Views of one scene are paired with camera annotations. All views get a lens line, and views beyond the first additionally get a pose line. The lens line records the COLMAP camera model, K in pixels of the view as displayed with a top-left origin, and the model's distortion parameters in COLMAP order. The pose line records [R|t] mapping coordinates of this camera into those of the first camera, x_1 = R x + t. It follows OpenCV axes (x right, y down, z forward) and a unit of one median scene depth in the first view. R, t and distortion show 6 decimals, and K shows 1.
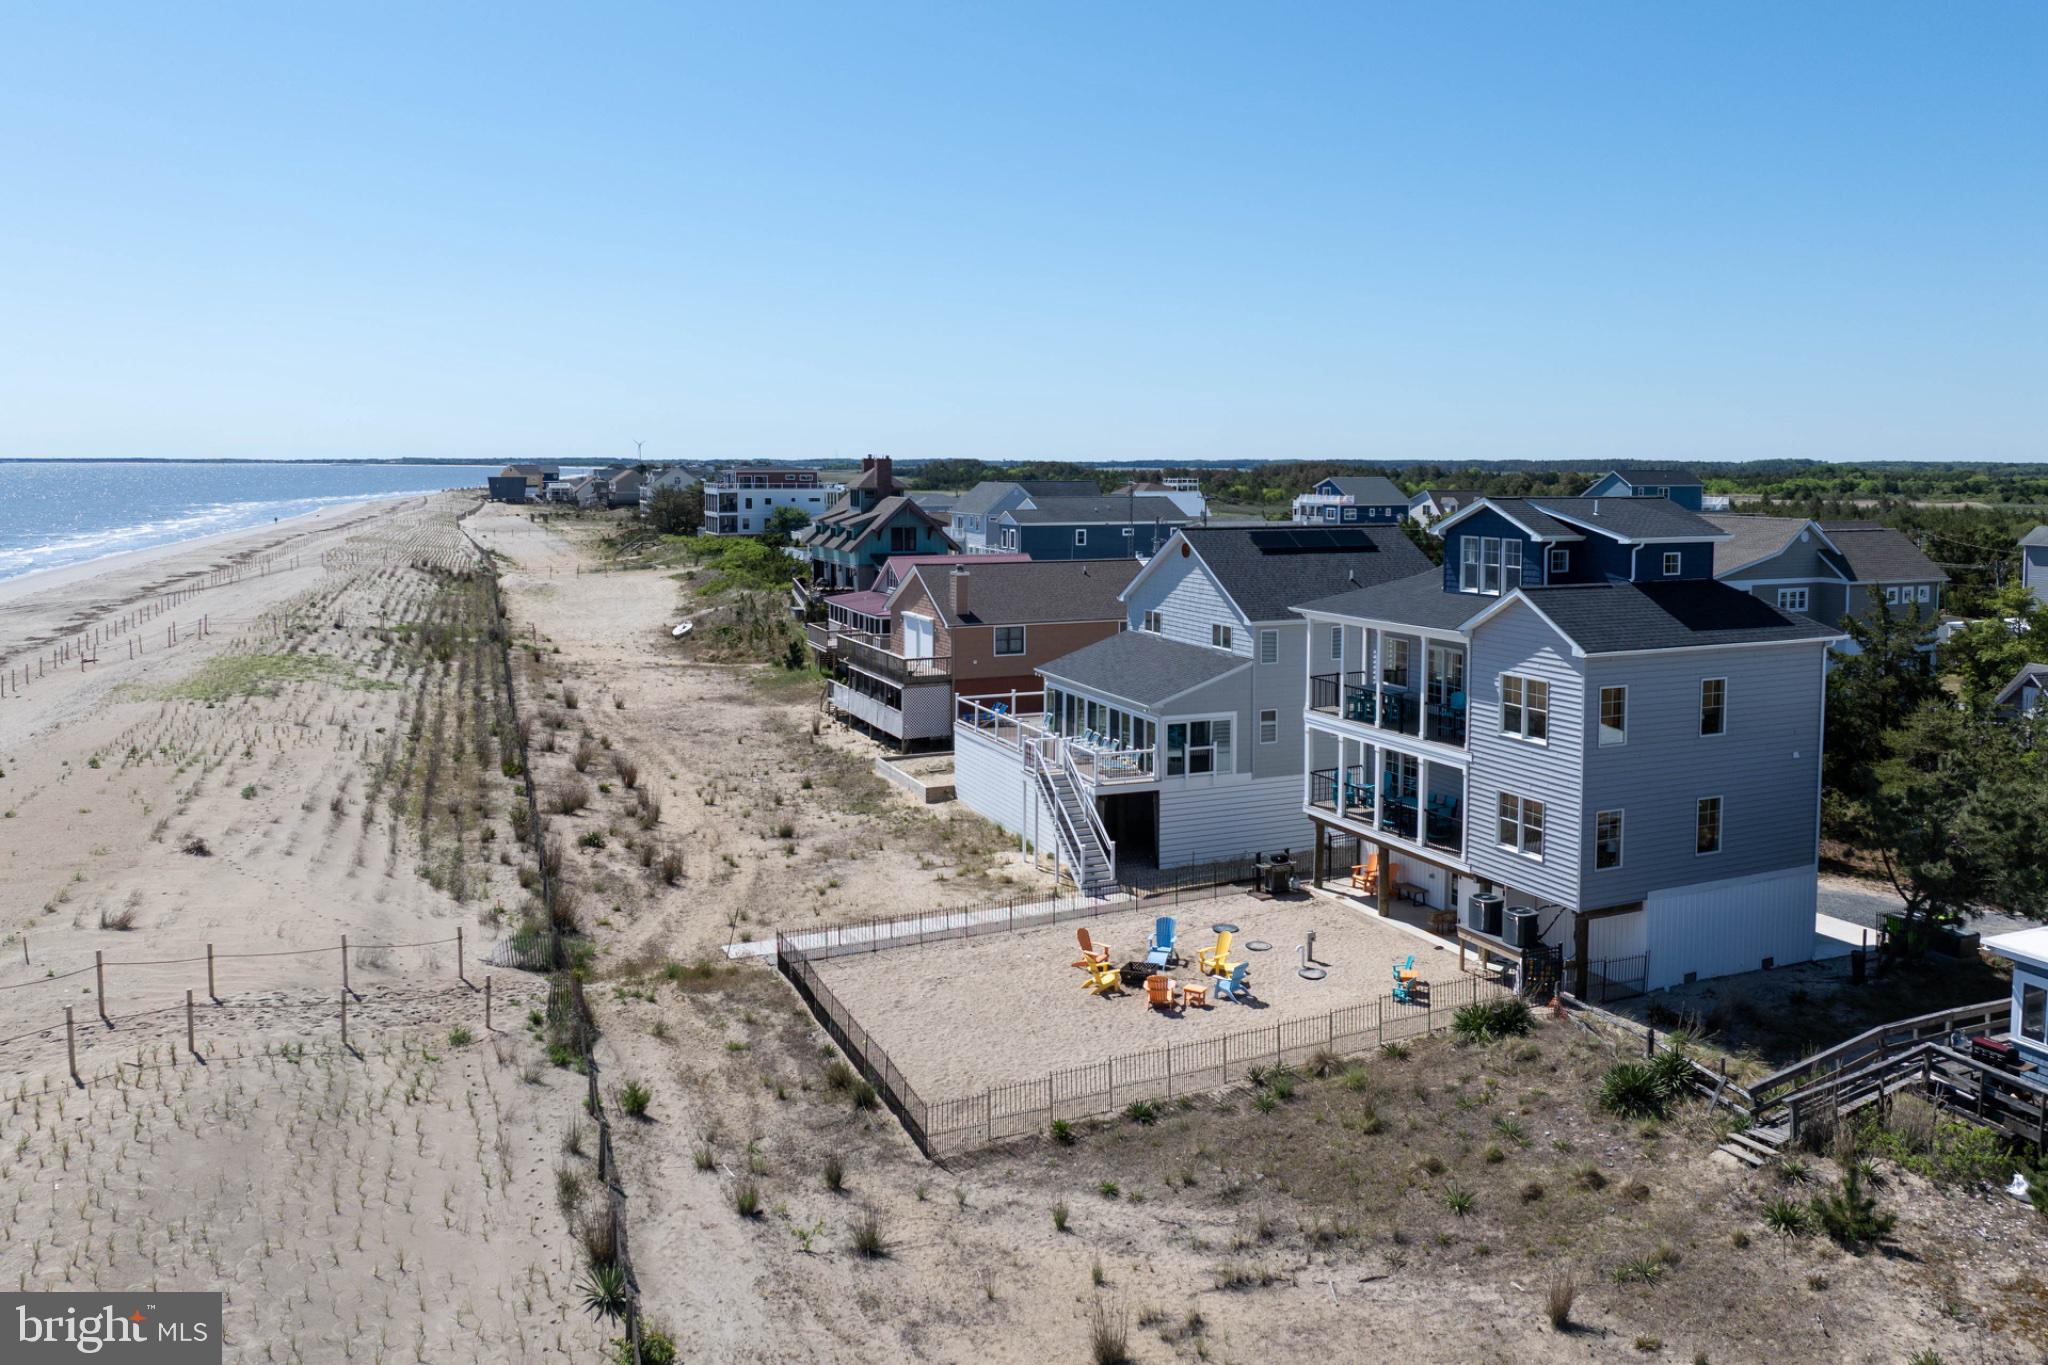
lens RADIAL K [[1524.9, 0, 1024.0], [0, 1524.9, 682.5], [0, 0, 1]] dist [-0.040862, -0.003073]
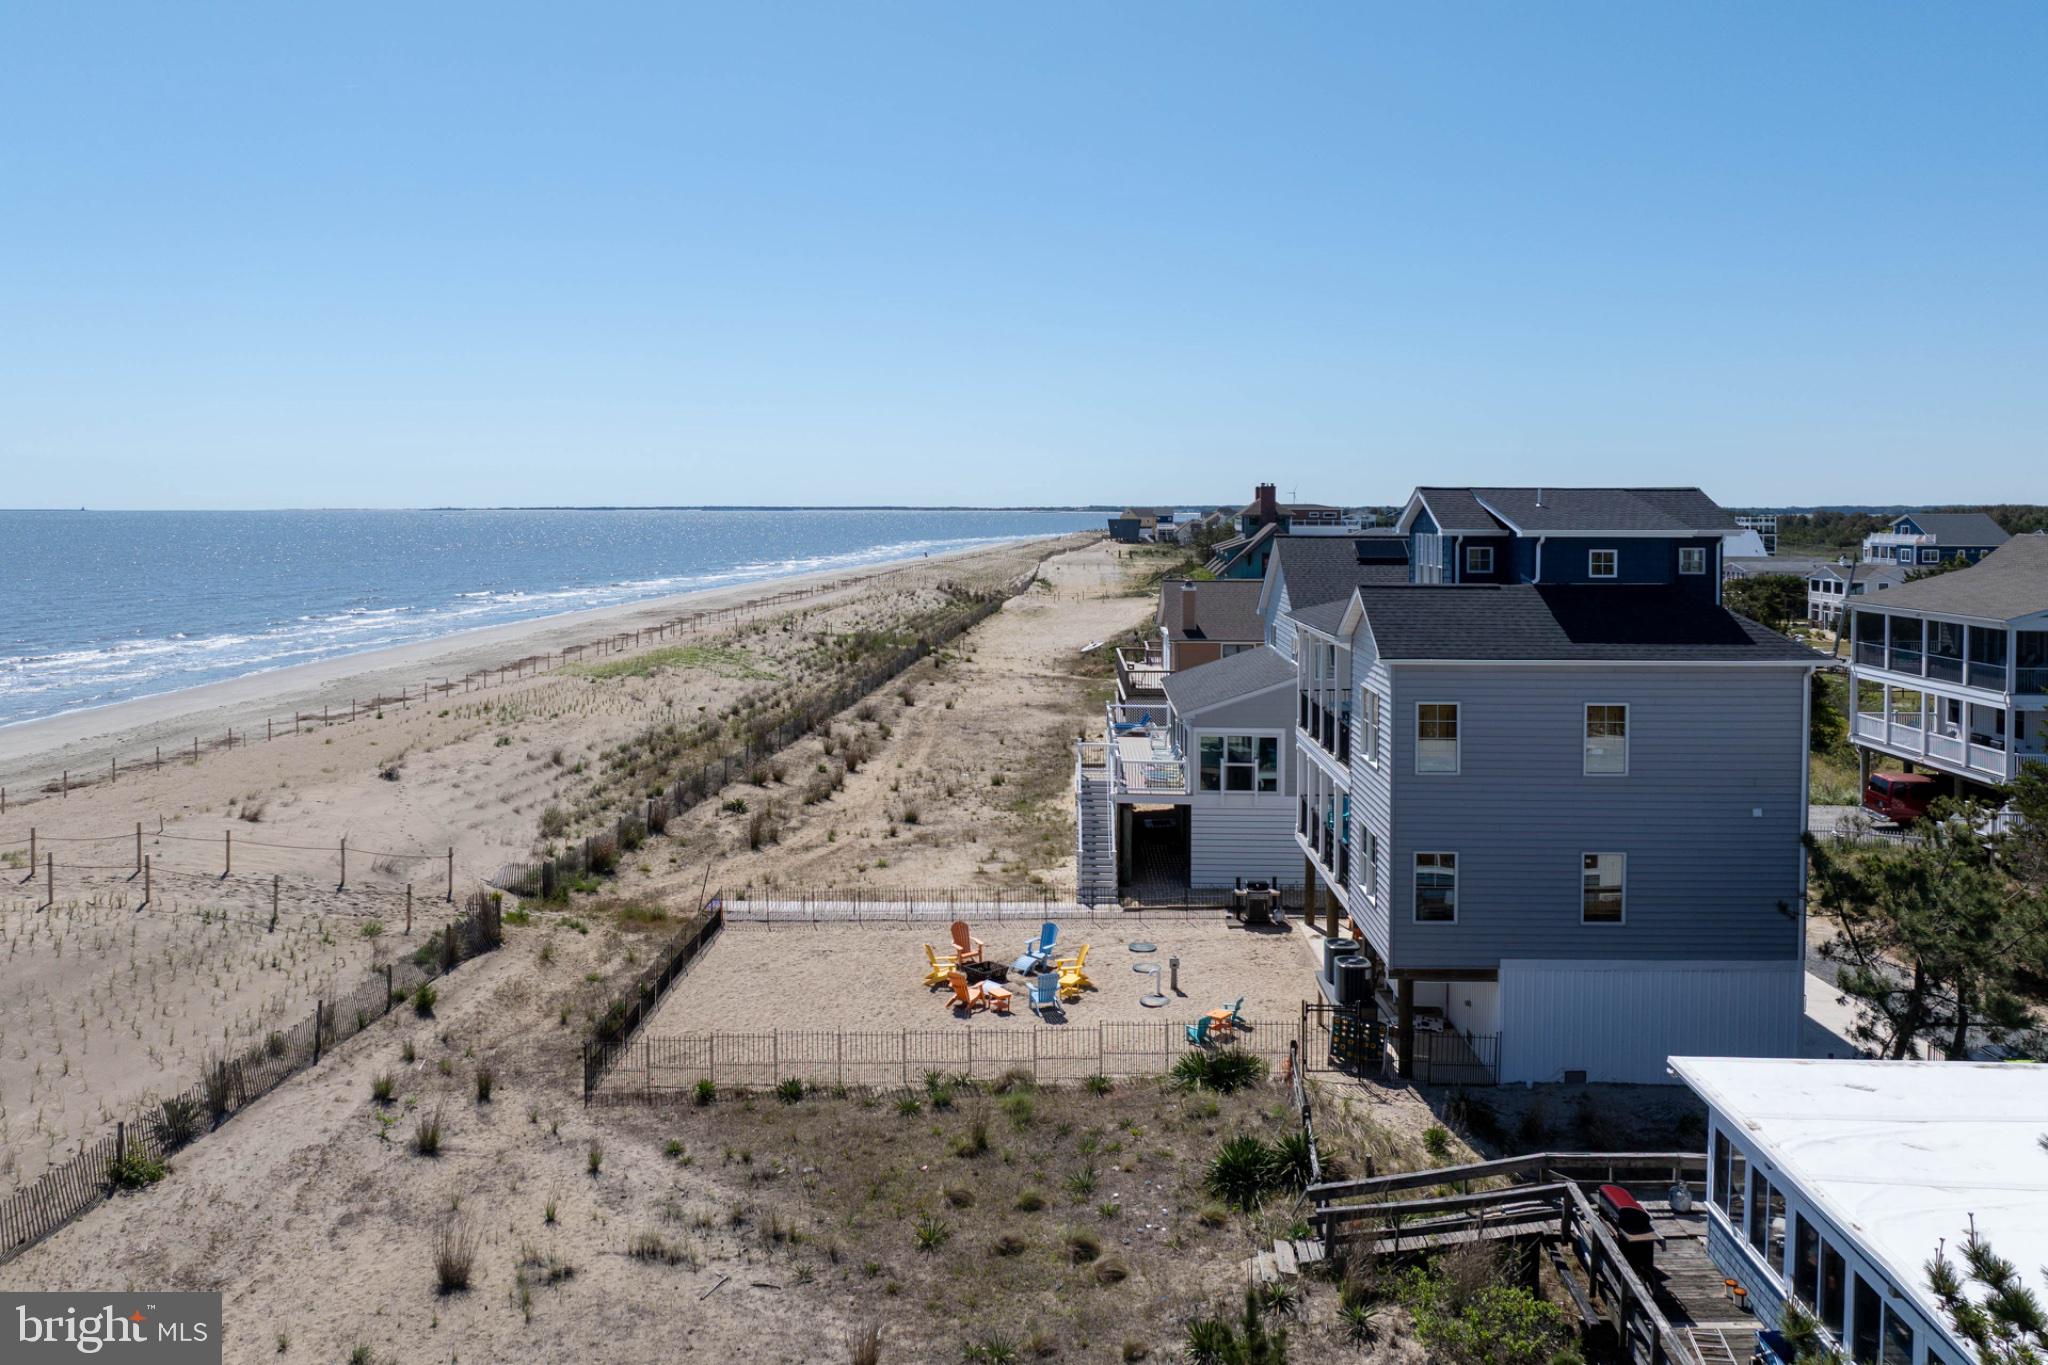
lens RADIAL K [[1445.8, 0, 1053.9], [0, 1445.8, 662.7], [0, 0, 1]] dist [-0.034747, -0.000888]
pose [[0.885153, 0.042848, -0.463323, 0.550935], [-0.062941, 0.997625, -0.027985, 0.015577], [0.461023, 0.053933, 0.885748, 0.191195]]
